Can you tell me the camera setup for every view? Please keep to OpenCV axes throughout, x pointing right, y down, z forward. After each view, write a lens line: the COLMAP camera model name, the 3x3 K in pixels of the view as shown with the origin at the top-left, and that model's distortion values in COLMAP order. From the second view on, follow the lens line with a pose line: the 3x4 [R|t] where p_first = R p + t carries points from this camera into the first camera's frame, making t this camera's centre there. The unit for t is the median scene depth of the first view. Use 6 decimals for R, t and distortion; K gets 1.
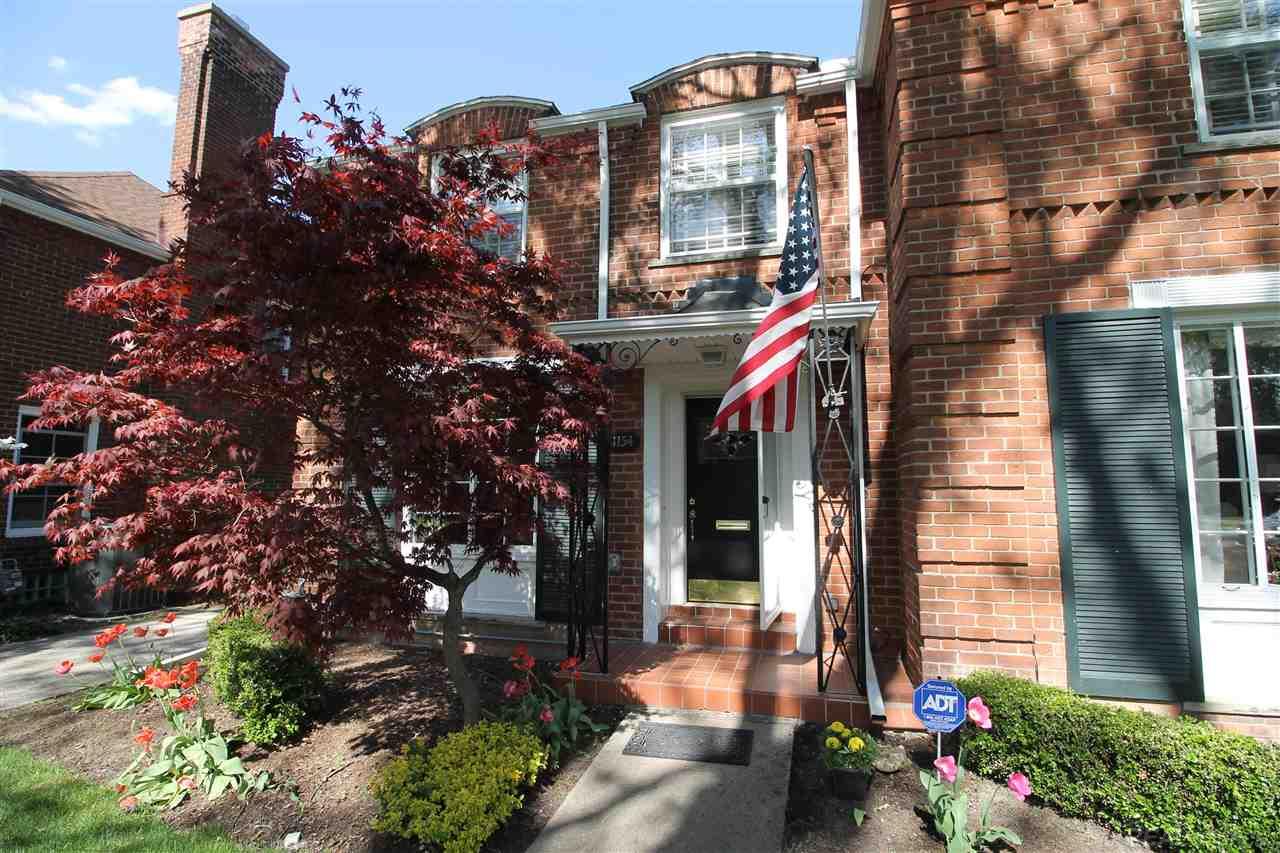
lens RADIAL K [[608.8, 0, 640.0], [0, 608.8, 426.5], [0, 0, 1]] dist [0.003824, -0.015304]
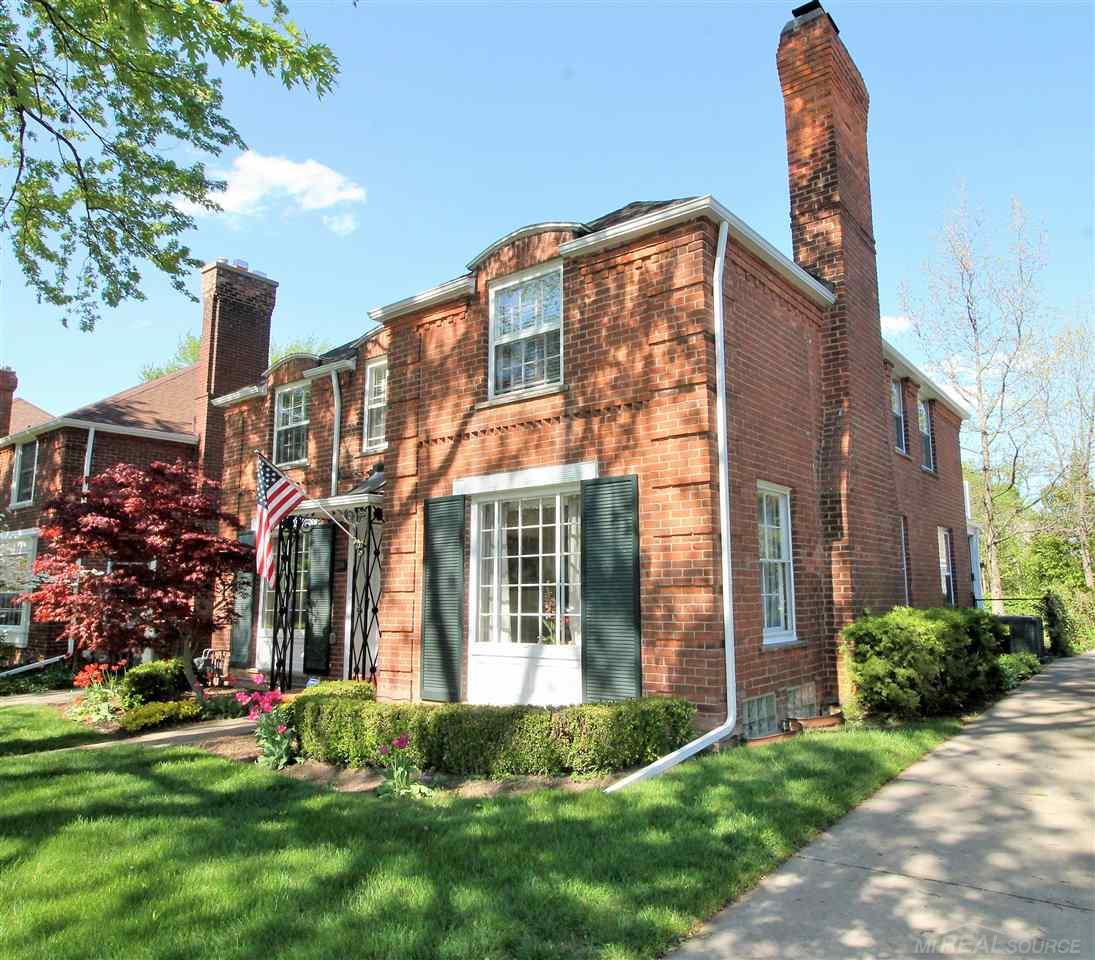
lens RADIAL K [[789.9, 0, 594.2], [0, 789.9, 479.0], [0, 0, 1]] dist [-0.000087, 0.000787]
pose [[0.928605, -0.068713, -0.364651, 1.648355], [0.053606, 0.997238, -0.051405, -0.073944], [0.367176, 0.028187, 0.929724, -0.873280]]
